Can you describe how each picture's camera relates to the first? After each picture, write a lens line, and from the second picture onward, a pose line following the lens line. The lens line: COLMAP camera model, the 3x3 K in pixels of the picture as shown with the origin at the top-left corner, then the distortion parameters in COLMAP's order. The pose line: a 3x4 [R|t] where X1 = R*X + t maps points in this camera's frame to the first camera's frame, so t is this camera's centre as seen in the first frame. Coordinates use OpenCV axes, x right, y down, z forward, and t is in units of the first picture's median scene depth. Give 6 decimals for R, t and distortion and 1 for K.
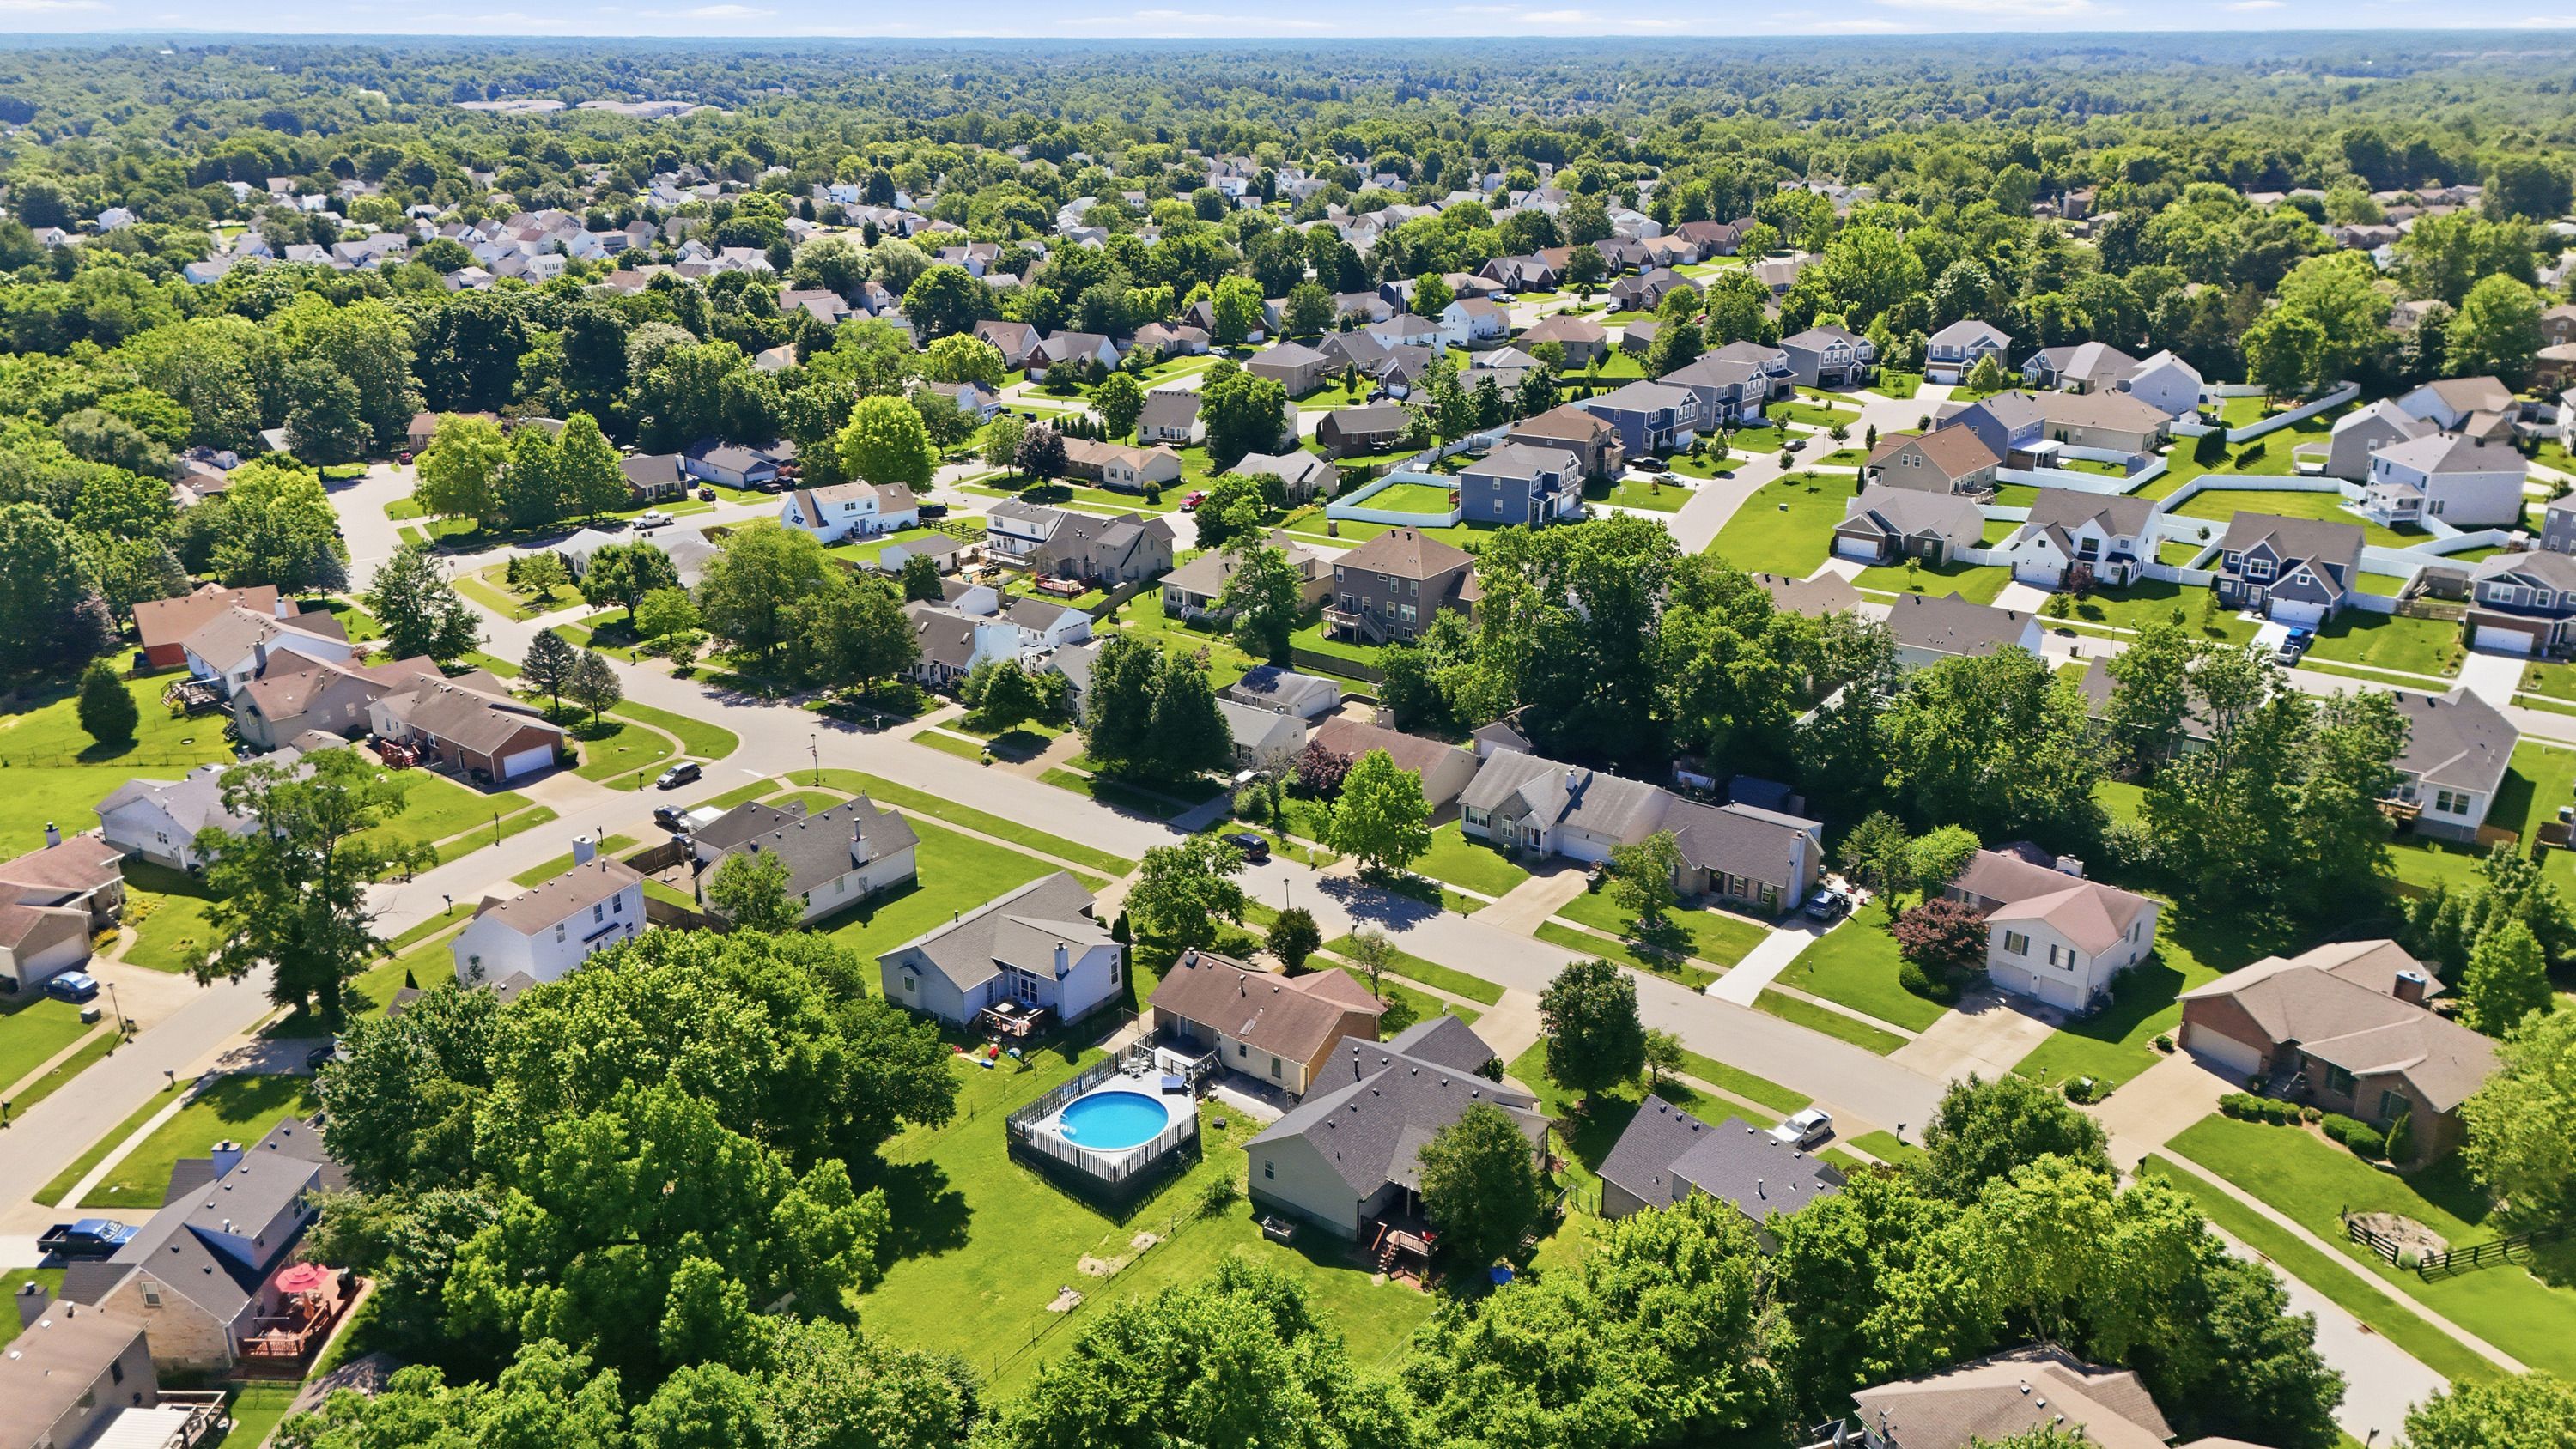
lens RADIAL K [[1909.4, 0, 1279.4], [0, 1909.4, 712.5], [0, 0, 1]] dist [0.114427, -0.194929]
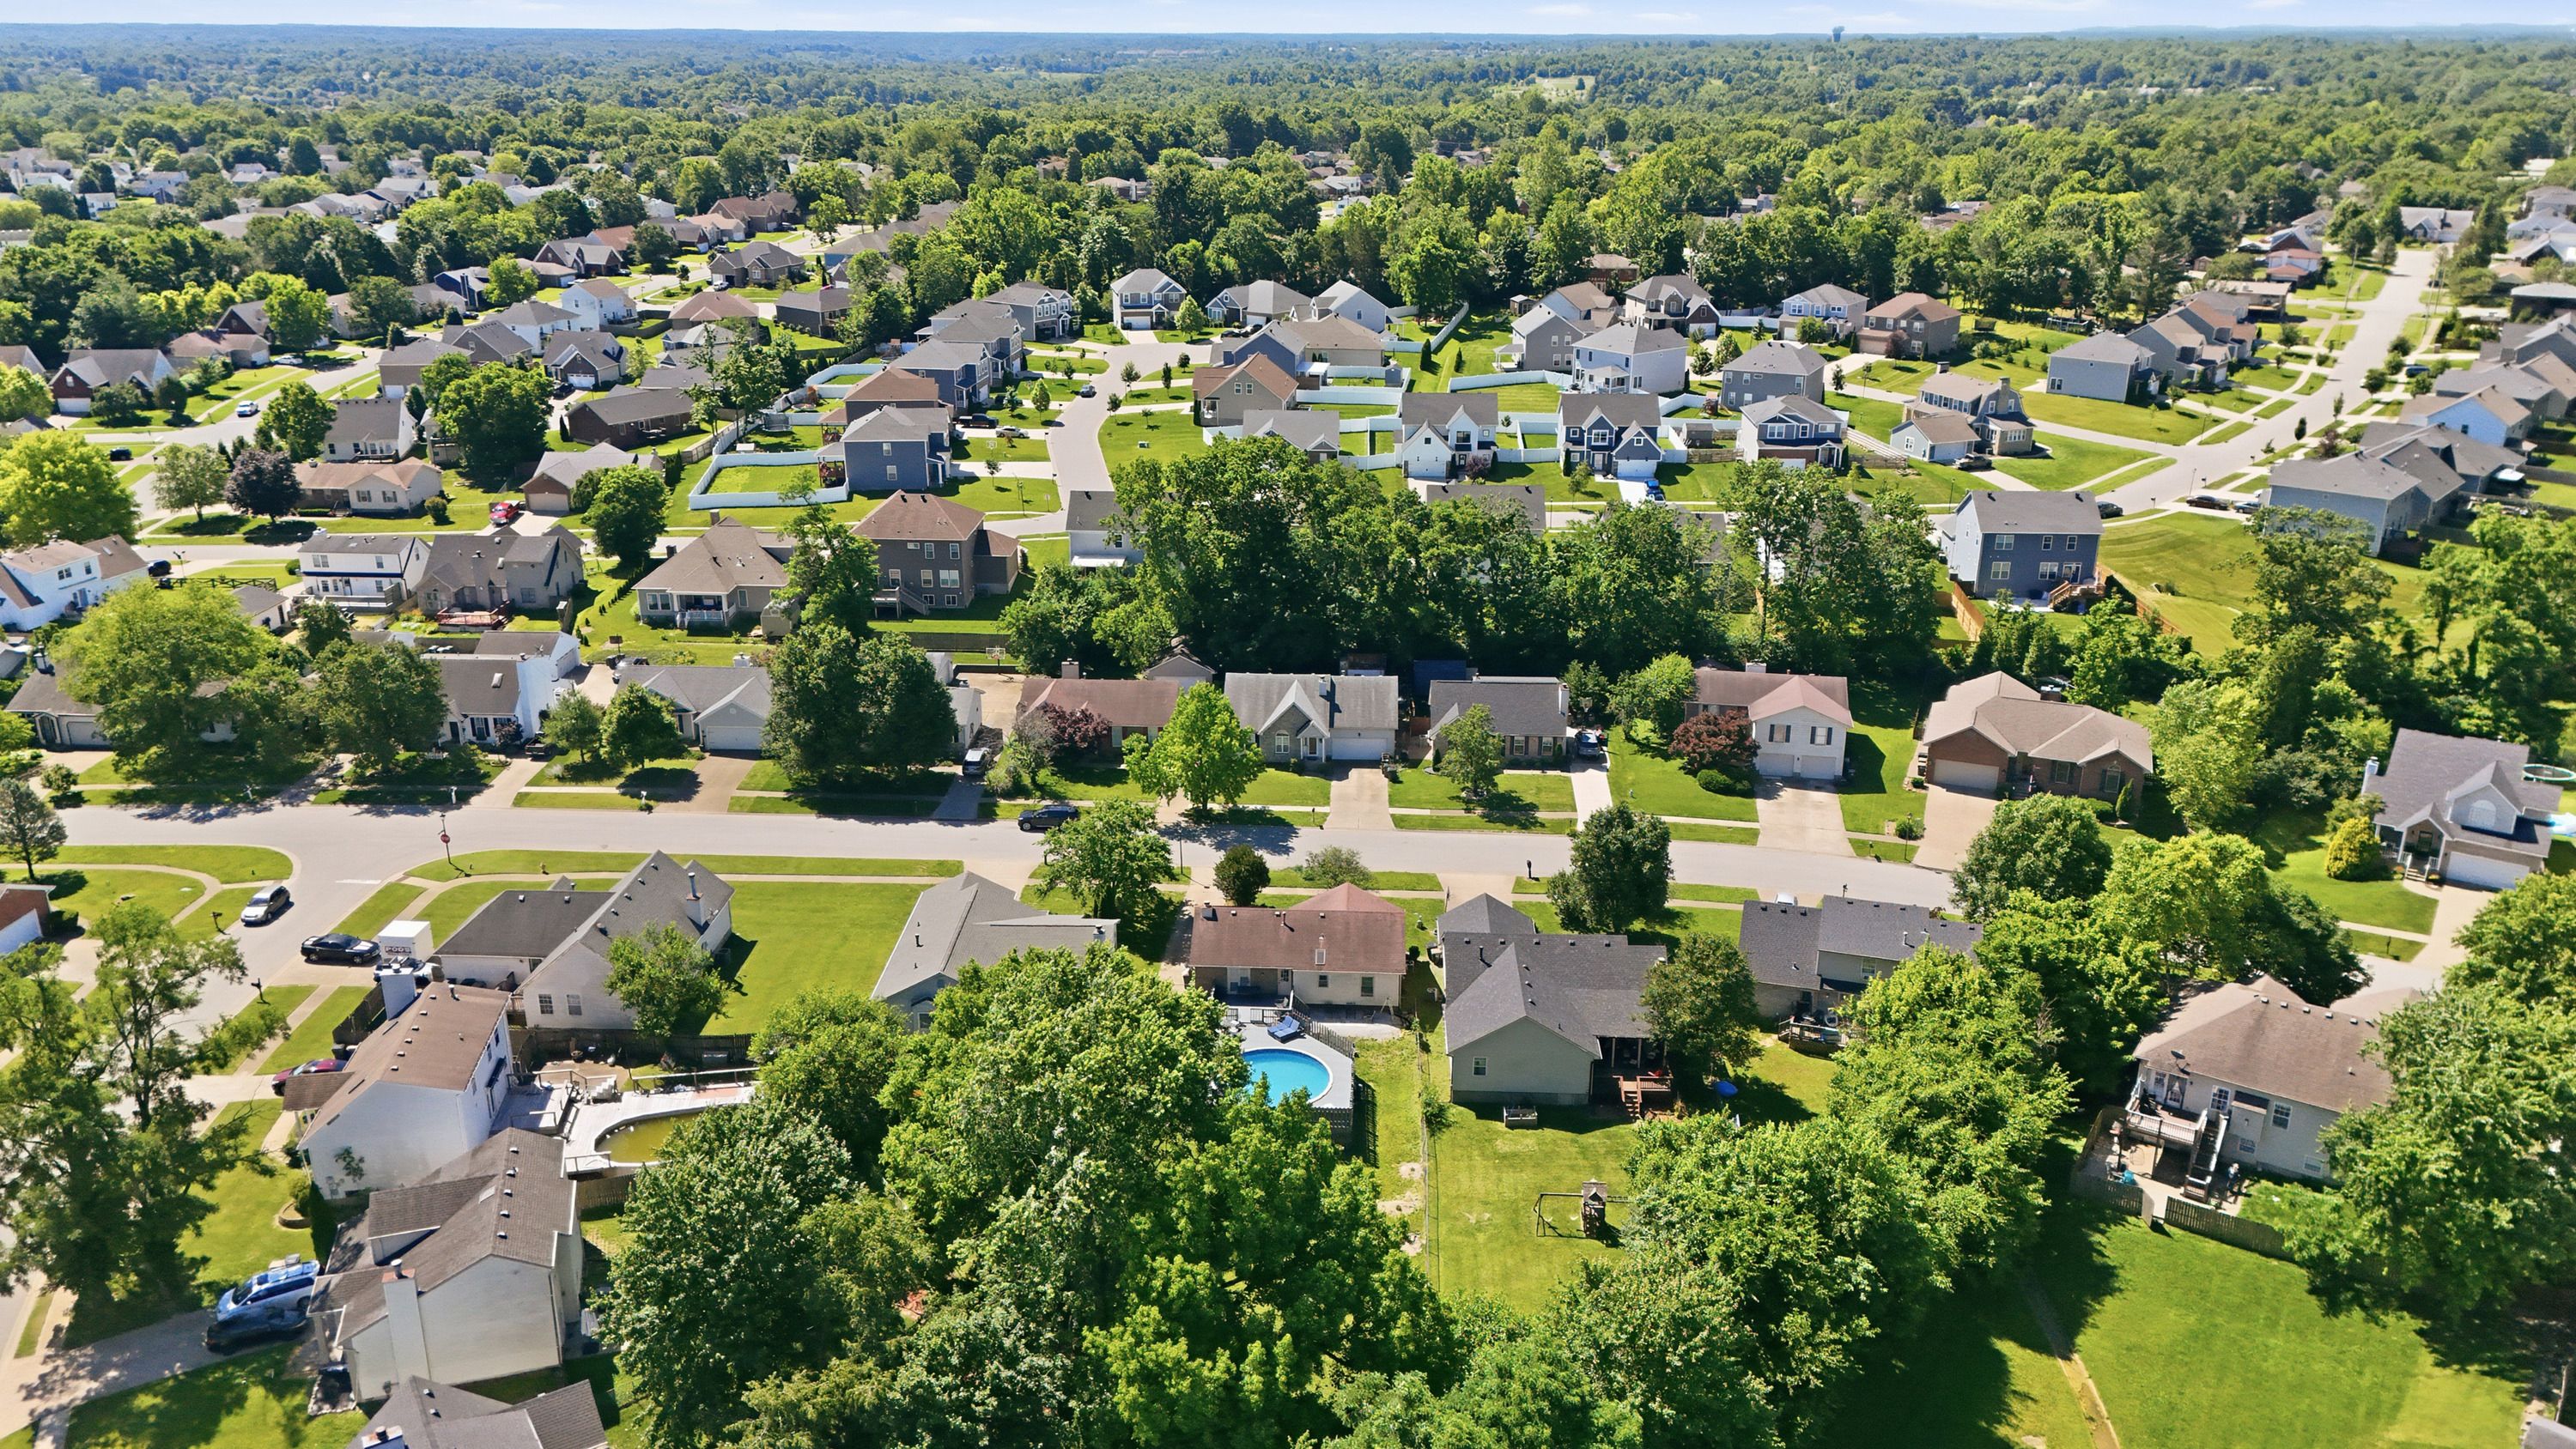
lens RADIAL K [[1929.0, 0, 1288.0], [0, 1929.0, 724.5], [0, 0, 1]] dist [0.089493, -0.109574]
pose [[0.819697, -0.187055, 0.541394, -0.268870], [0.184550, 0.981019, 0.059530, -0.006125], [-0.542253, 0.051118, 0.838659, 0.092762]]
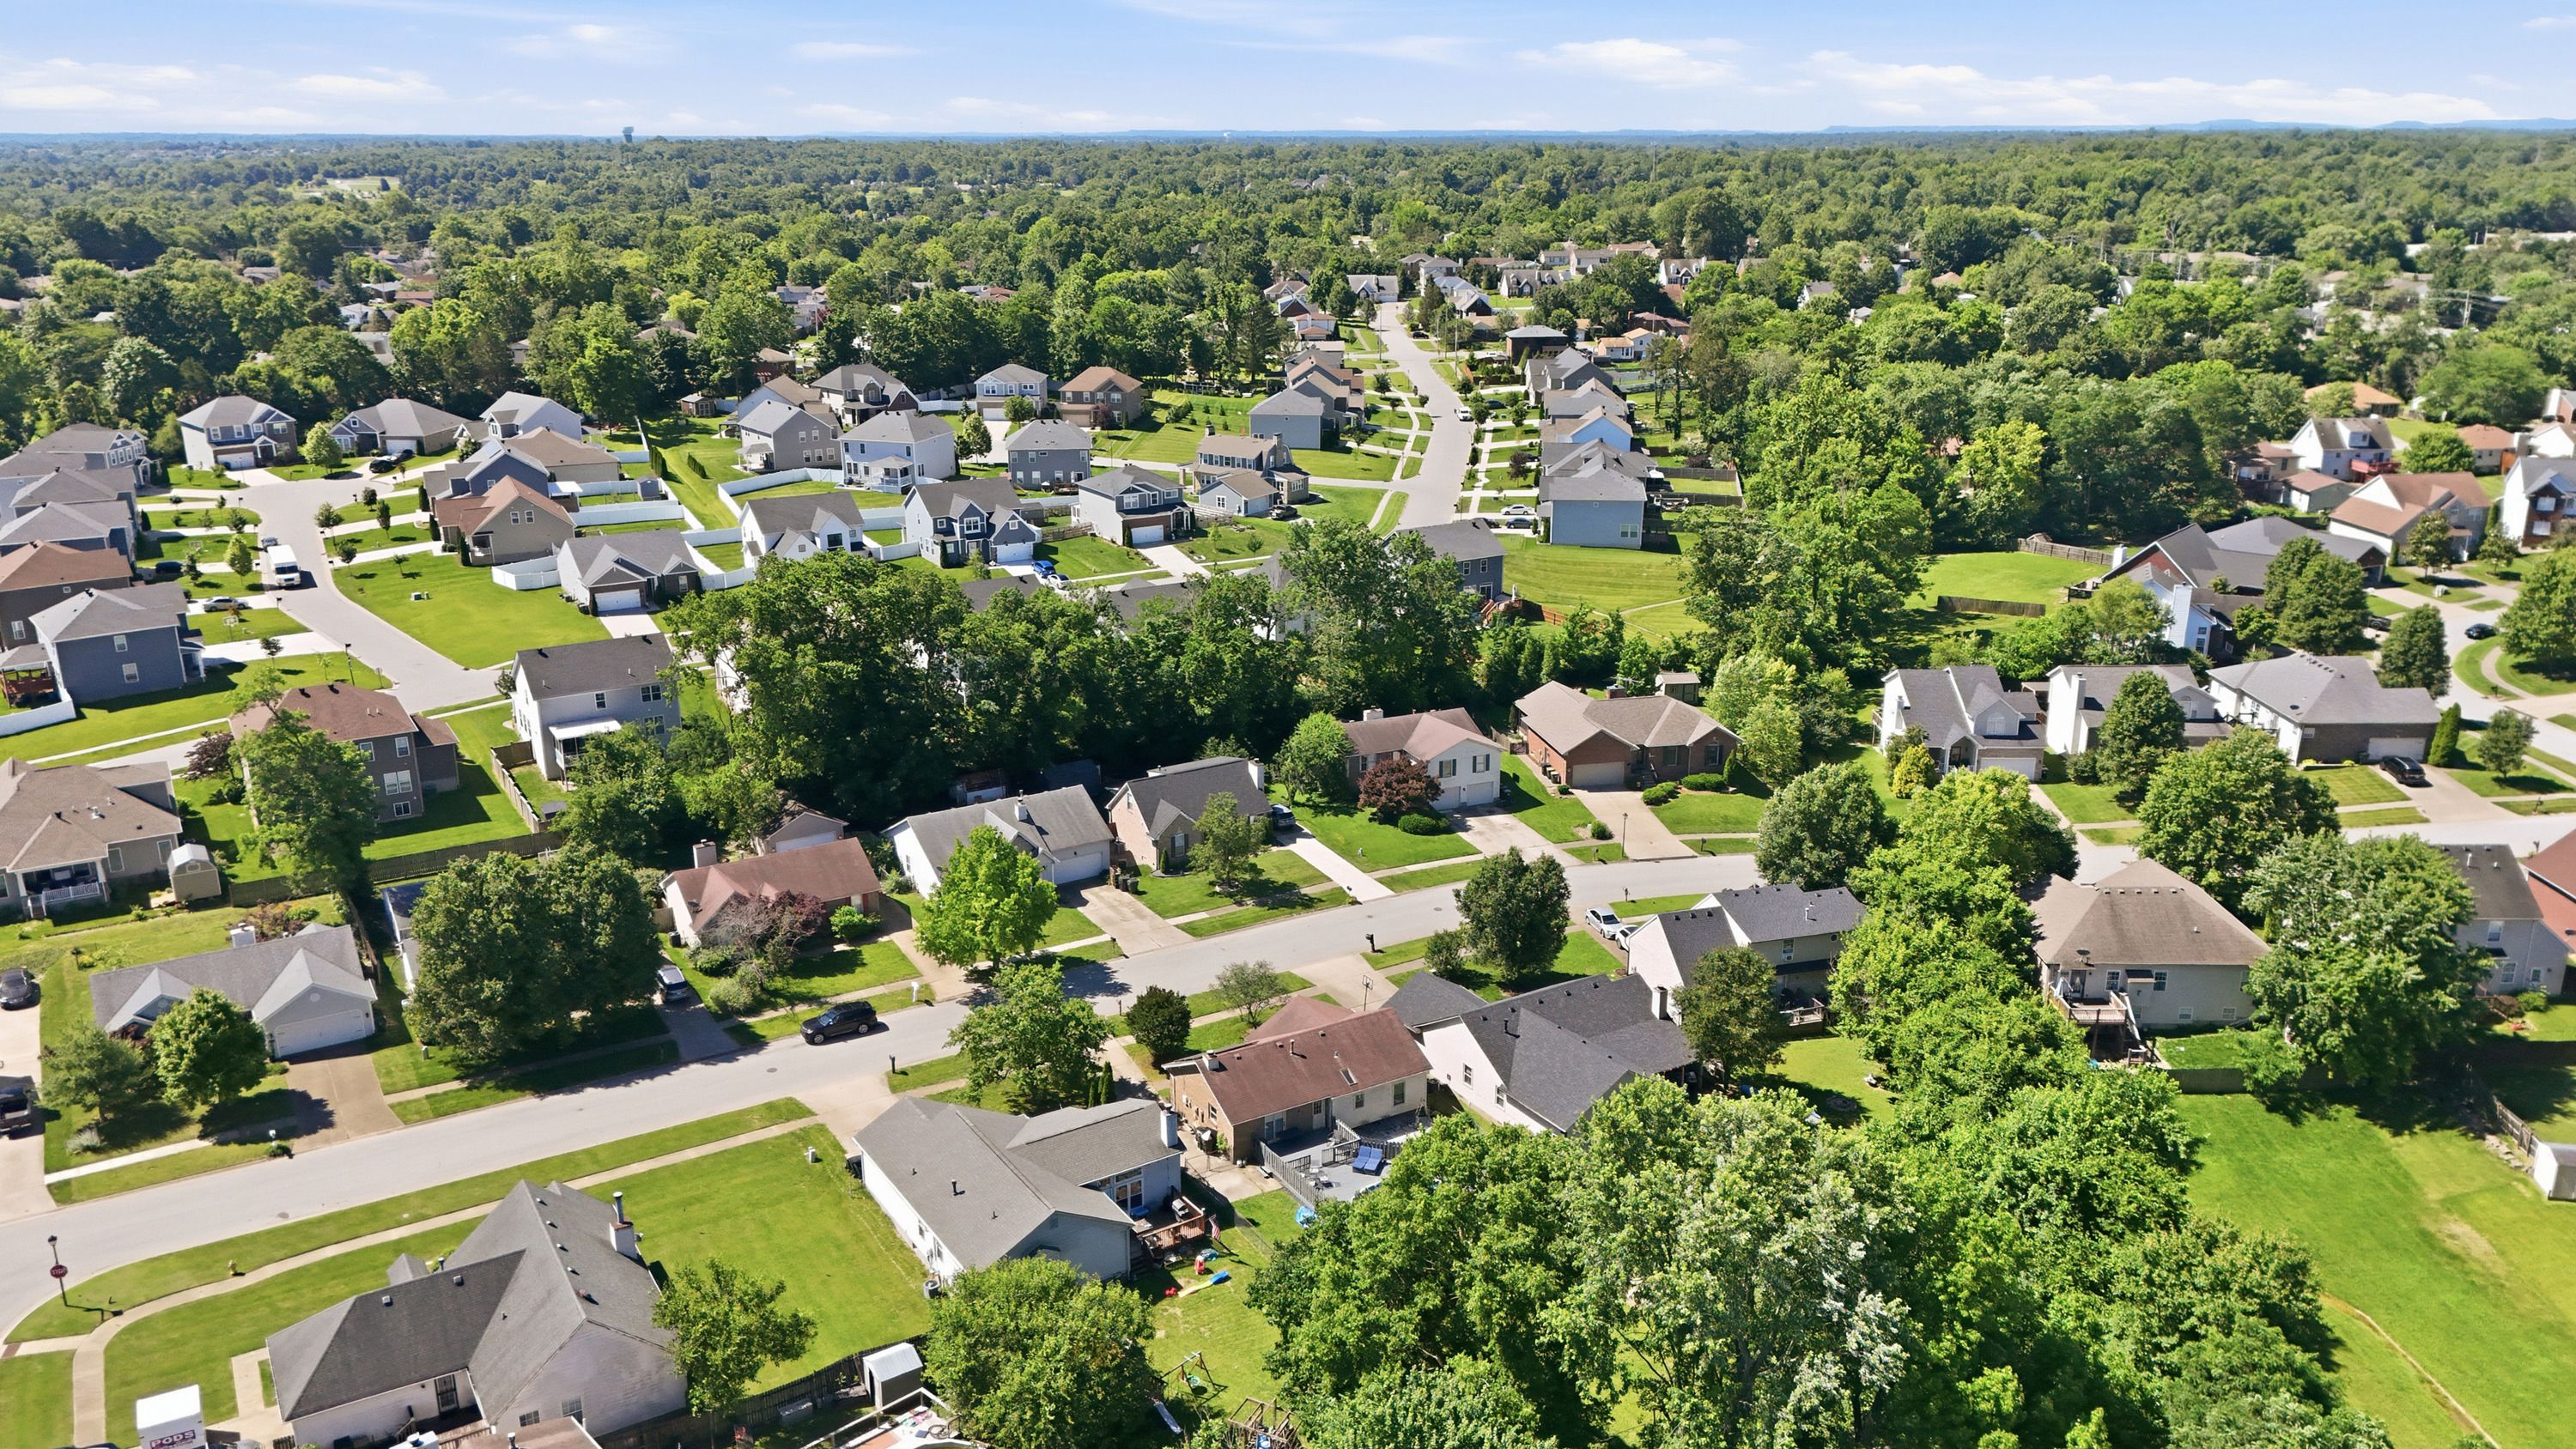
lens RADIAL K [[1913.3, 0, 1282.1], [0, 1913.3, 723.5], [0, 0, 1]] dist [0.097012, -0.110857]
pose [[0.362700, -0.270646, 0.891739, -0.392555], [0.311200, 0.937143, 0.157851, -0.070847], [-0.878409, 0.220257, 0.424127, 0.307434]]
